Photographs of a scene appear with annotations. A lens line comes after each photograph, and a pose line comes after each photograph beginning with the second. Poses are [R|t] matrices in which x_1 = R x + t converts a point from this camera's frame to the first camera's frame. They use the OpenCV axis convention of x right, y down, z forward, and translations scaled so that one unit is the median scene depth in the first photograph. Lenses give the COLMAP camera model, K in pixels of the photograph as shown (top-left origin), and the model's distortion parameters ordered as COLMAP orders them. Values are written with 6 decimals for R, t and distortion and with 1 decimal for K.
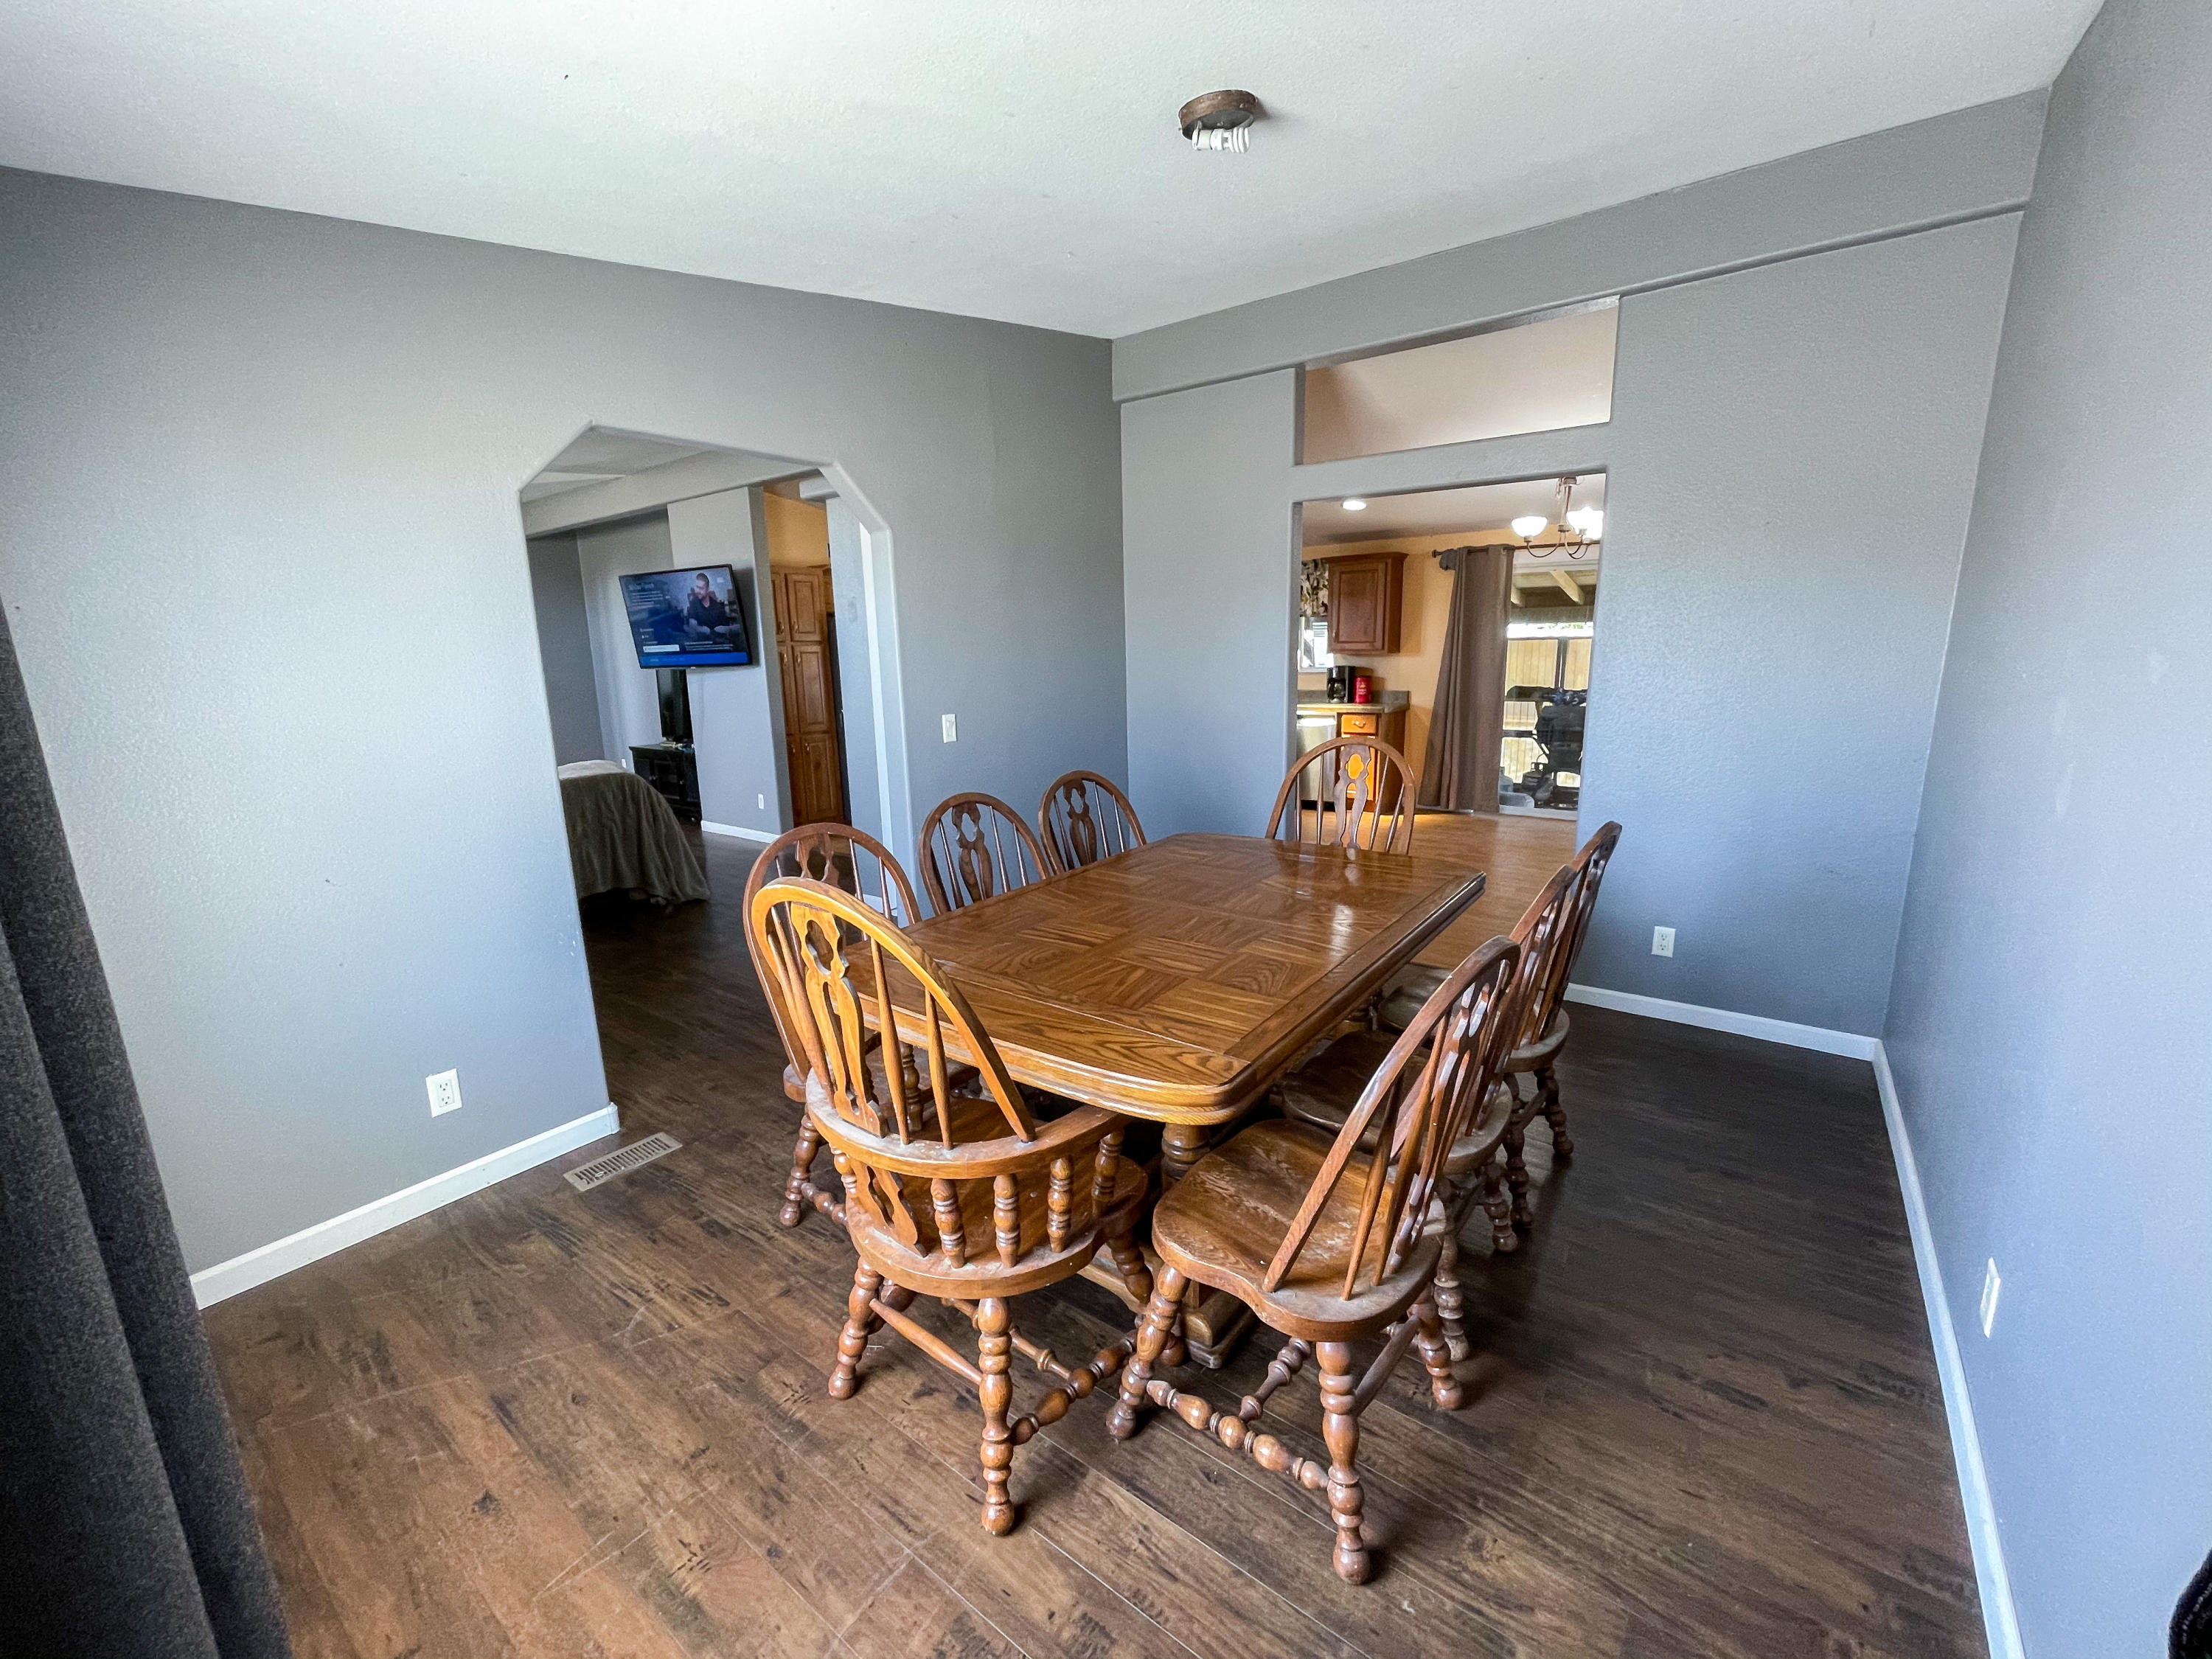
lens RADIAL K [[897.6, 0, 1107.6], [0, 897.6, 834.1], [0, 0, 1]] dist [-0.004146, 0.001071]
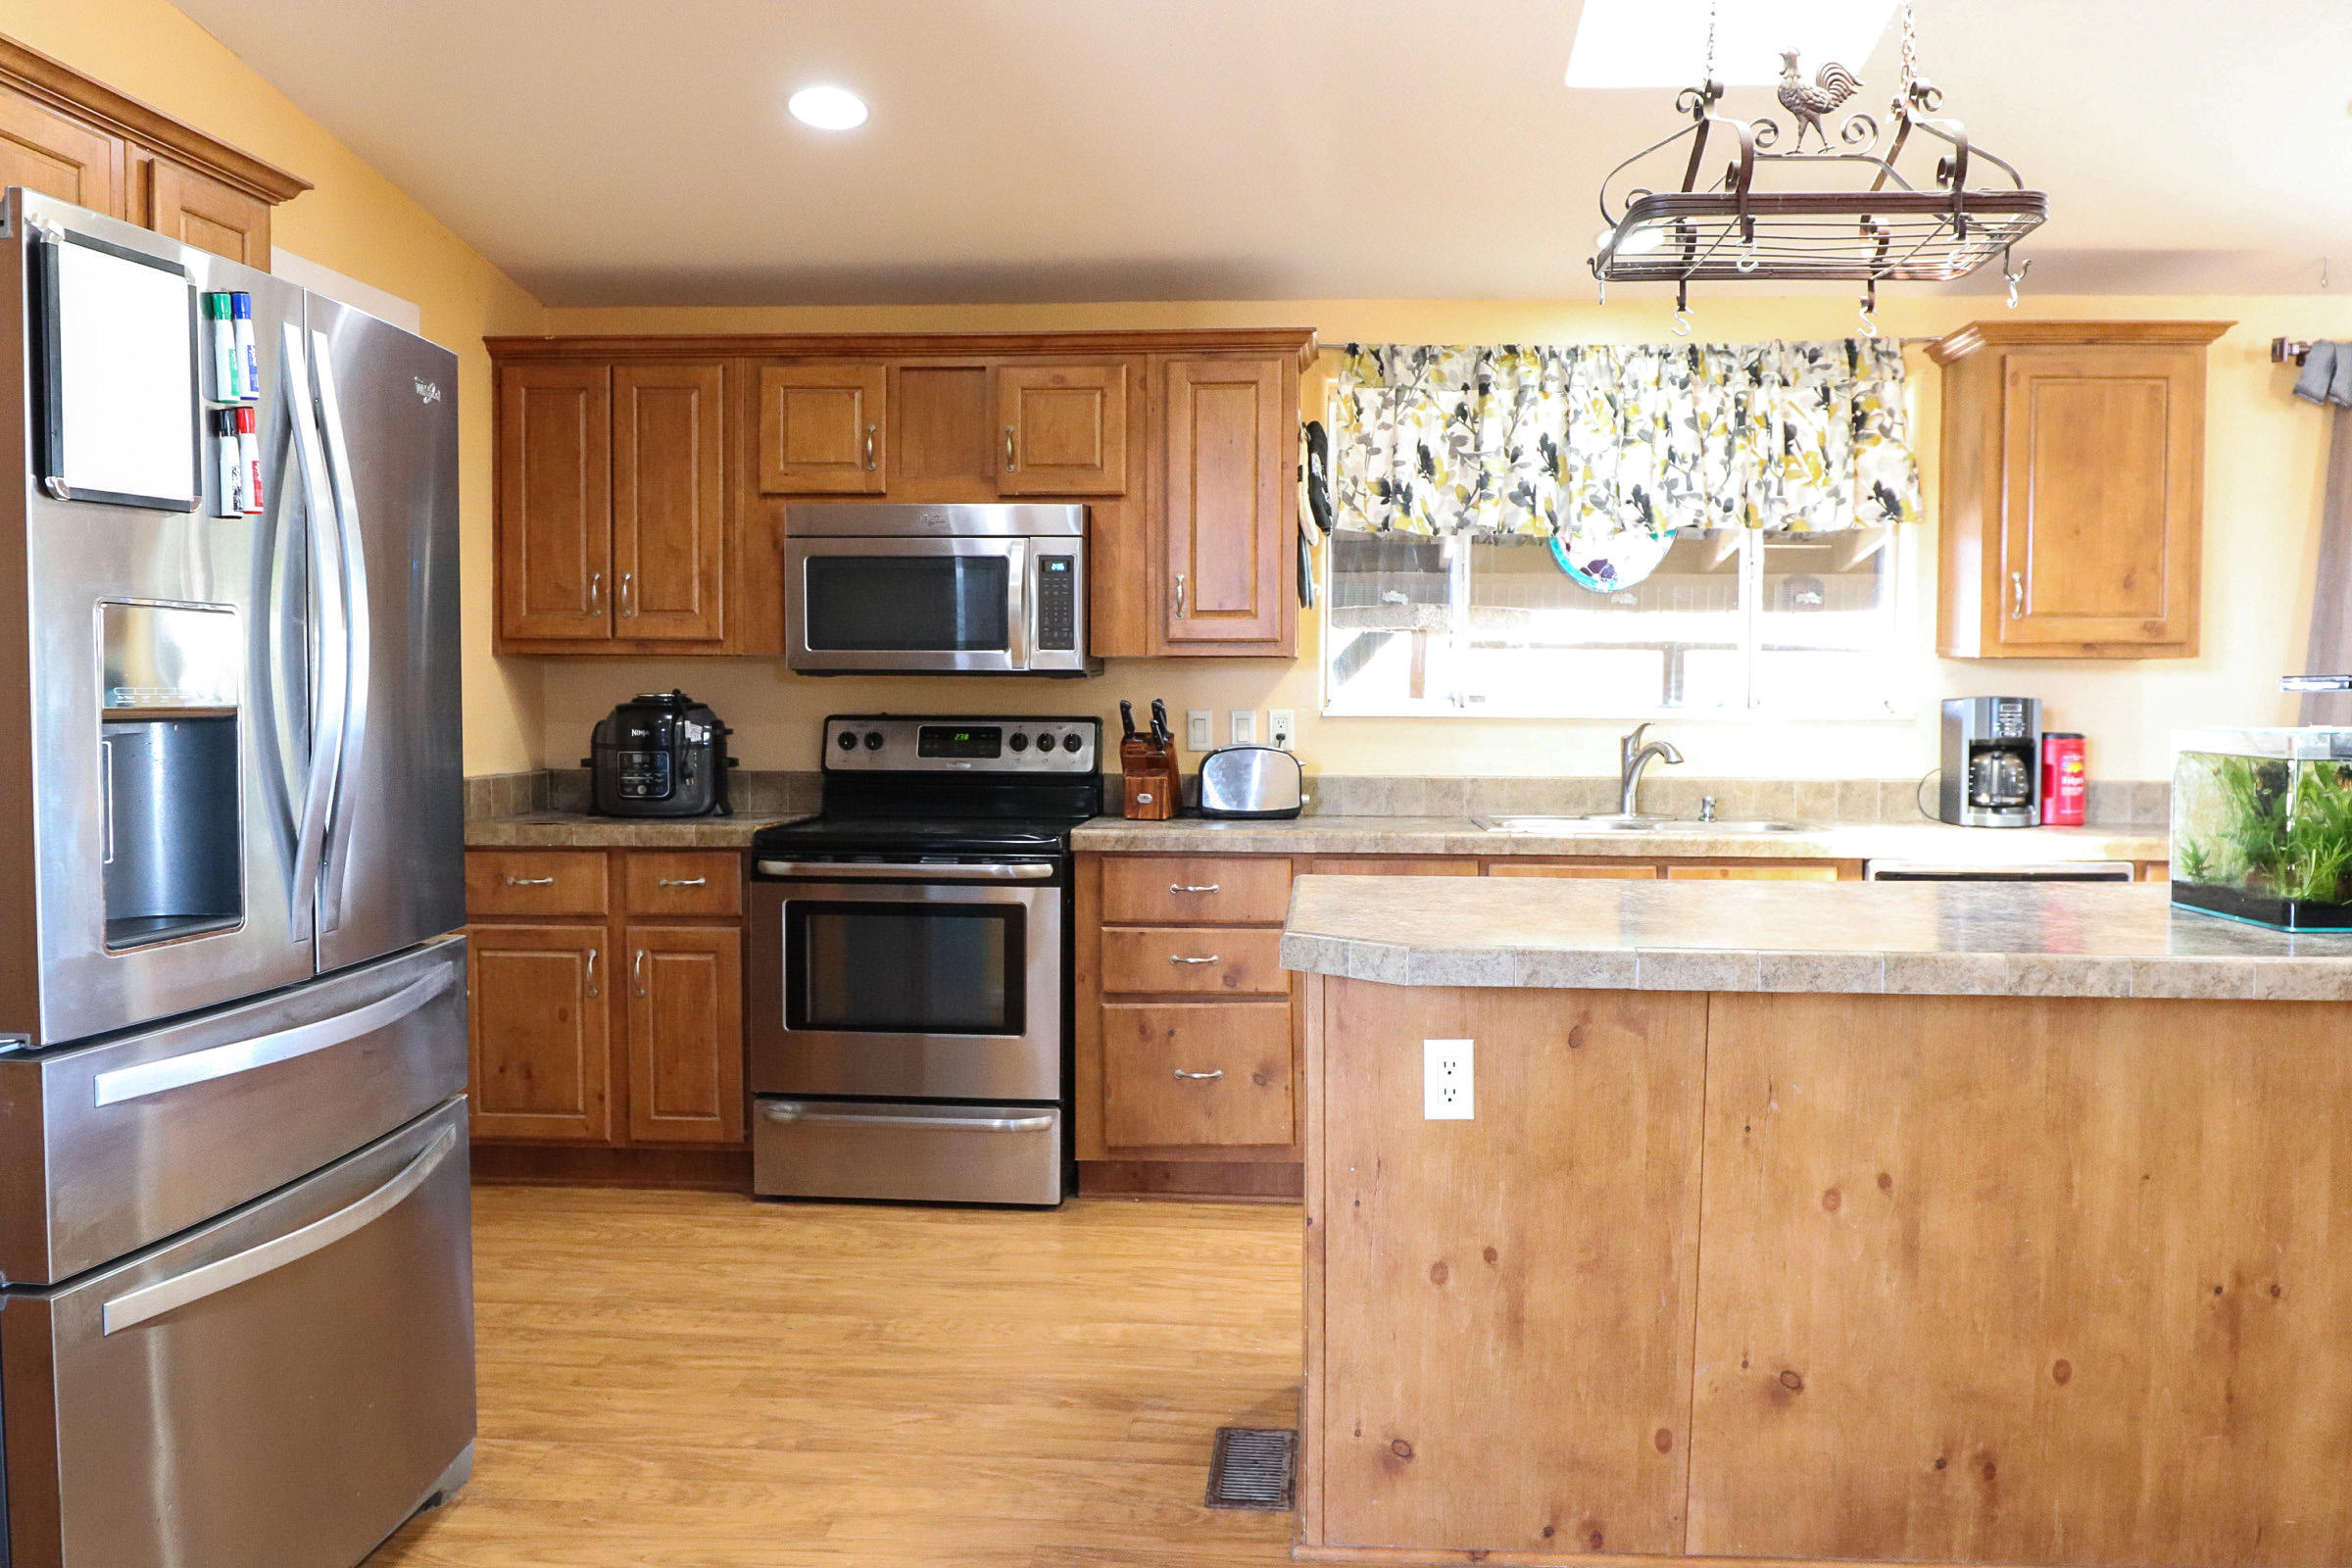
lens RADIAL K [[1726.3, 0, 1201.0], [0, 1726.3, 780.4], [0, 0, 1]] dist [-0.027370, 0.001693]
pose [[0.842622, -0.006436, 0.538467, -0.262631], [0.084867, 0.989020, -0.120984, -0.118082], [-0.531776, 0.147642, 0.833916, 0.693228]]
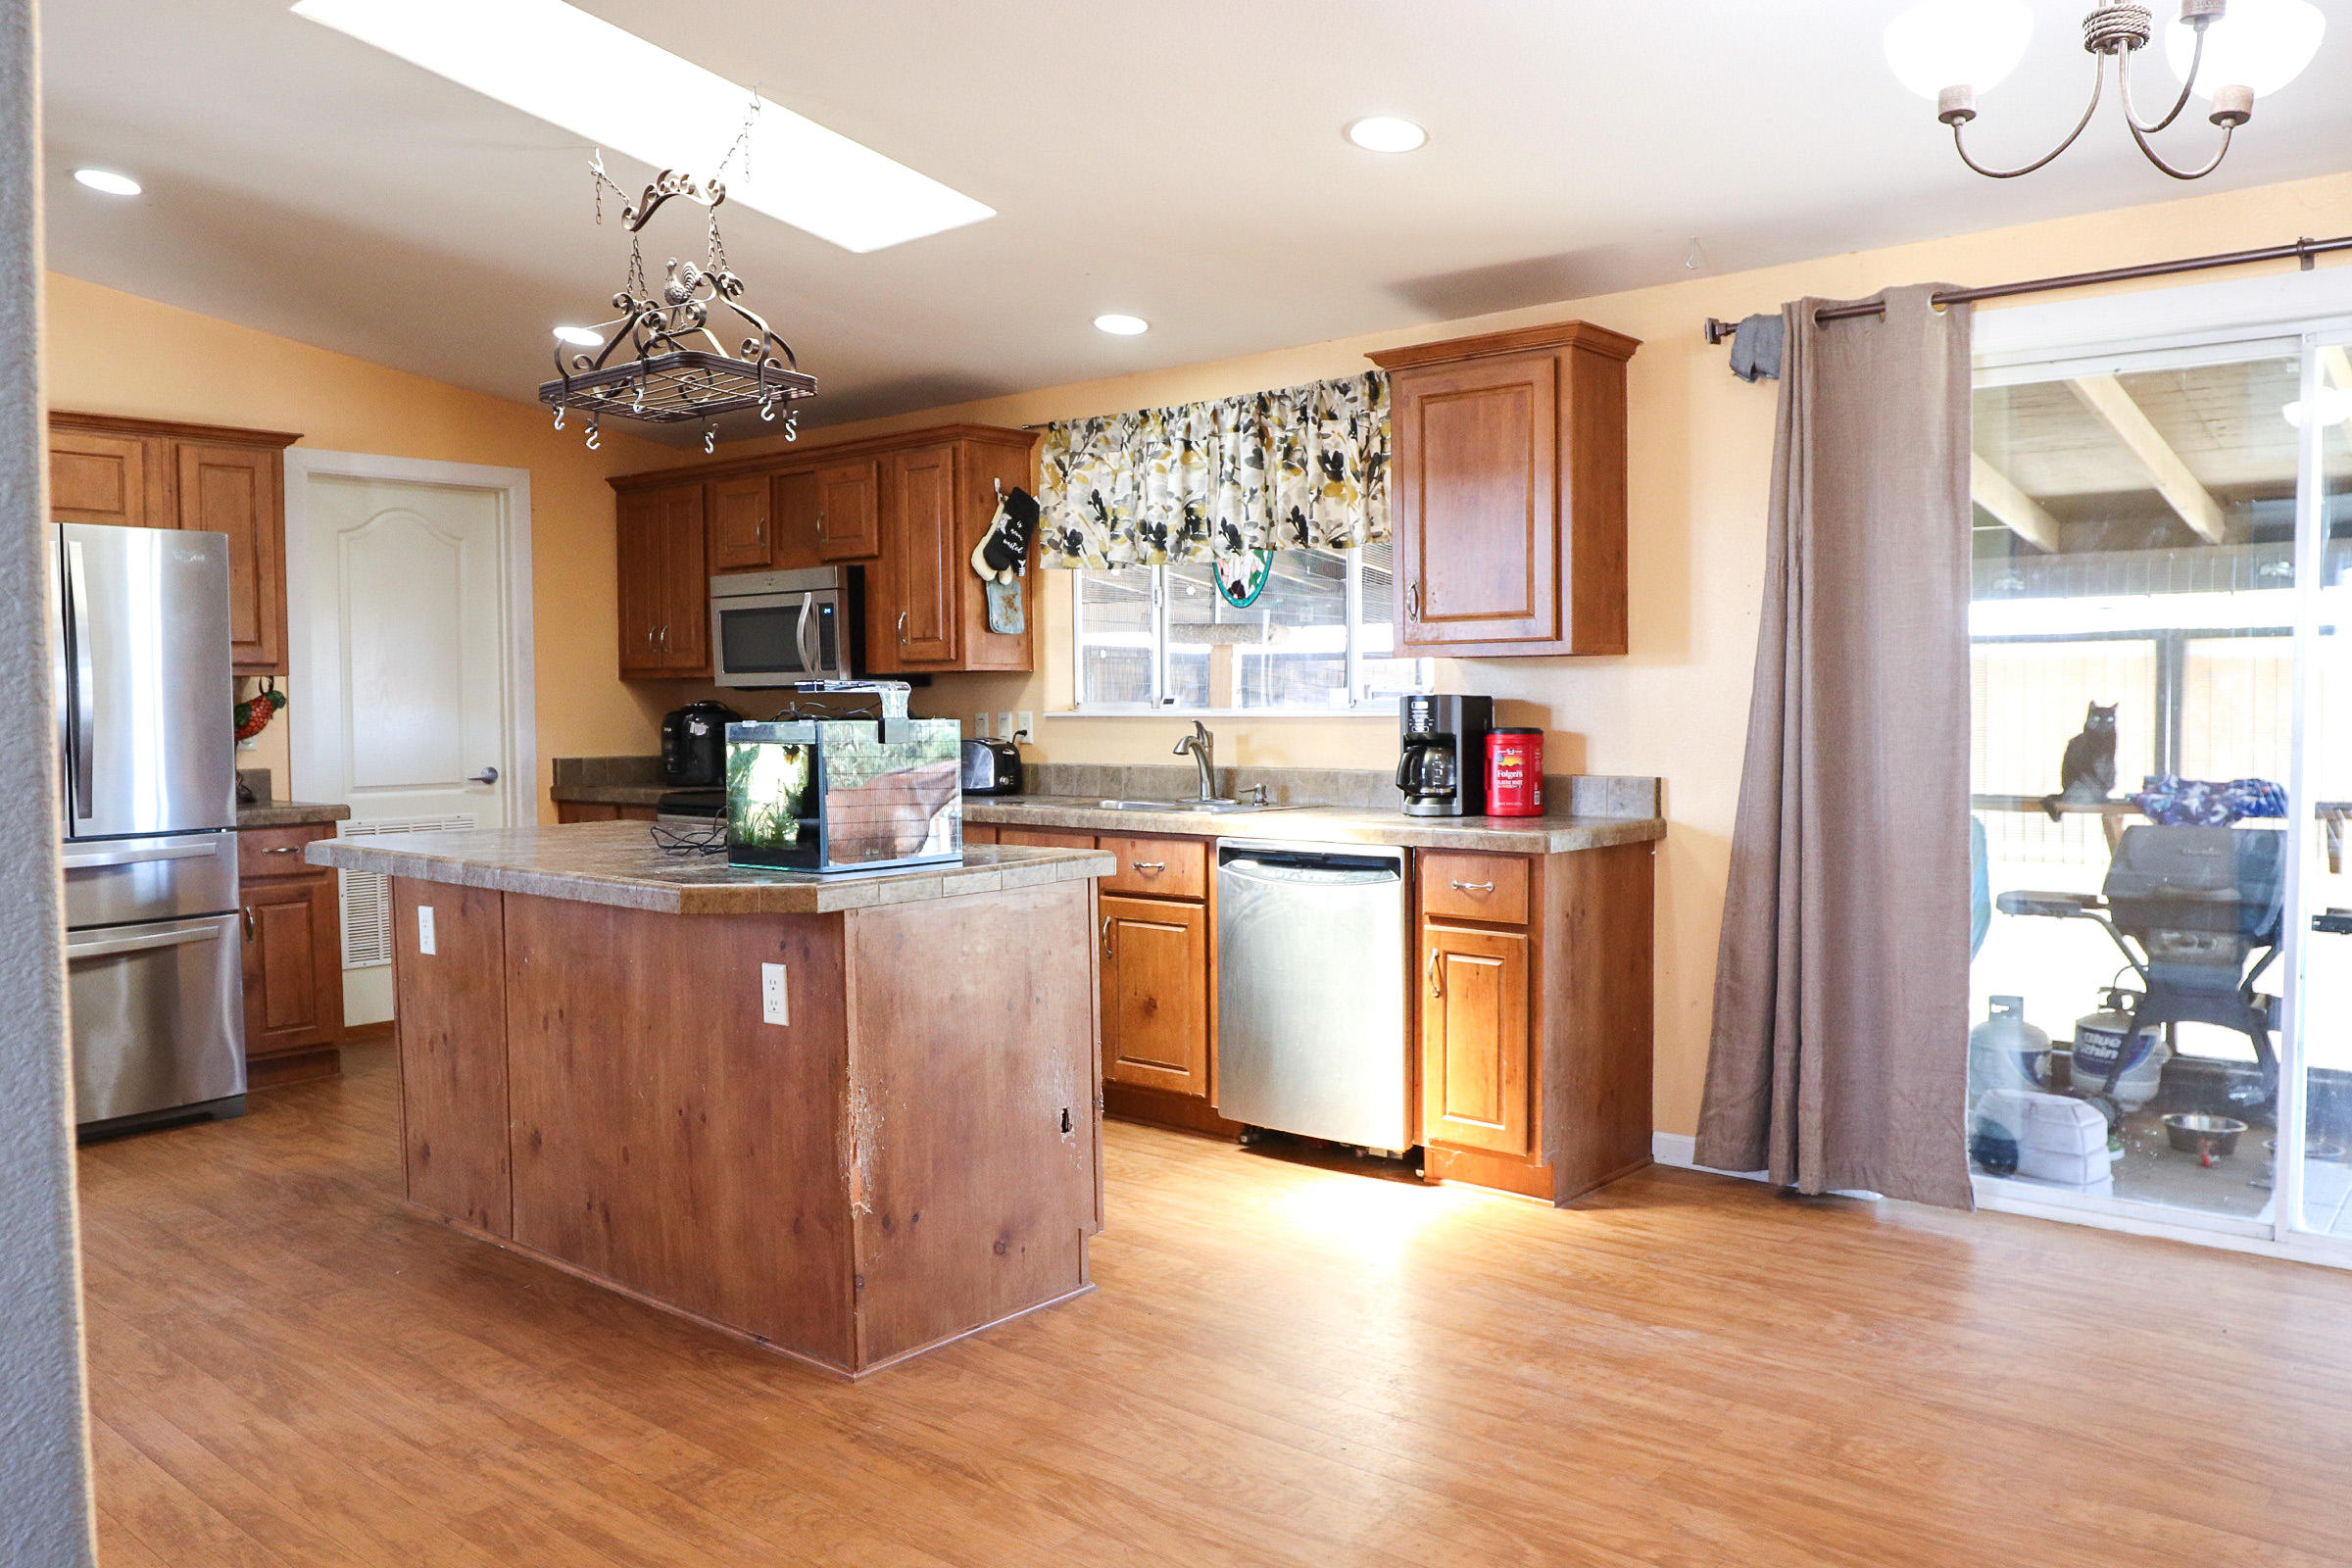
lens RADIAL K [[1726.3, 0, 1206.7], [0, 1726.3, 771.6], [0, 0, 1]] dist [-0.027370, 0.001693]
pose [[0.998391, 0.012363, -0.055338, 0.217082], [-0.020502, 0.988619, -0.149036, -0.072371], [0.052866, 0.149931, 0.987282, 0.419751]]
